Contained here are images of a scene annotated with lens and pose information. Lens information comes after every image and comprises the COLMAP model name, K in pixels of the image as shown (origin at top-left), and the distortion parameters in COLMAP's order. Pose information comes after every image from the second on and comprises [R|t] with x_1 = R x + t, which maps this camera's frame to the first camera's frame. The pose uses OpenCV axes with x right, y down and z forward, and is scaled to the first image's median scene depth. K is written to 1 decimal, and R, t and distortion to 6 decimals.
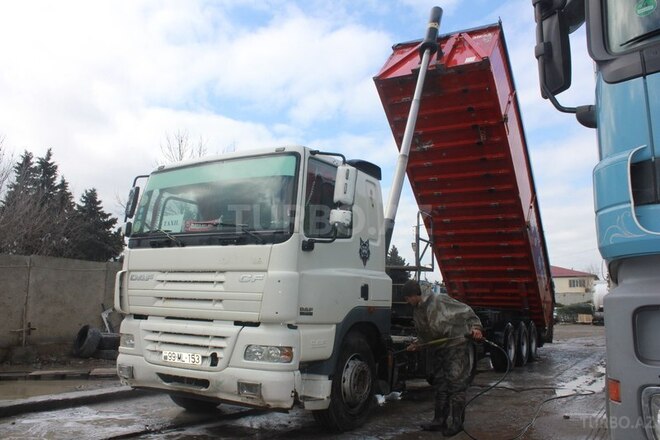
lens RADIAL K [[552.5, 0, 330.0], [0, 552.5, 220.0], [0, 0, 1]] dist [-0.170170, 0.168360]
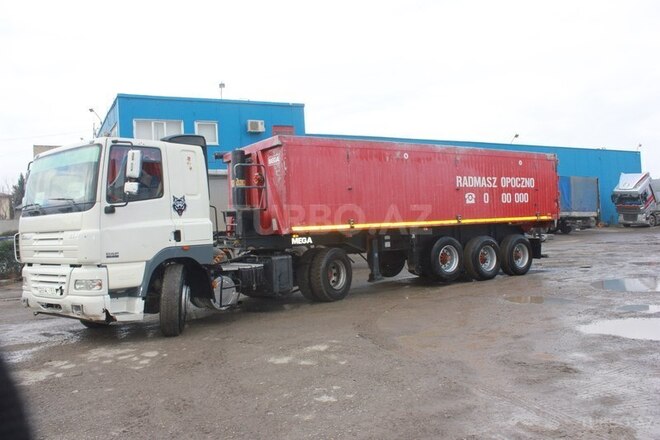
lens RADIAL K [[552.5, 0, 330.0], [0, 552.5, 220.0], [0, 0, 1]] dist [-0.170170, 0.168360]
pose [[0.990329, -0.073388, -0.117737, 0.664477], [0.089766, 0.986009, 0.140456, -0.070600], [0.105782, -0.149667, 0.983062, -0.315552]]
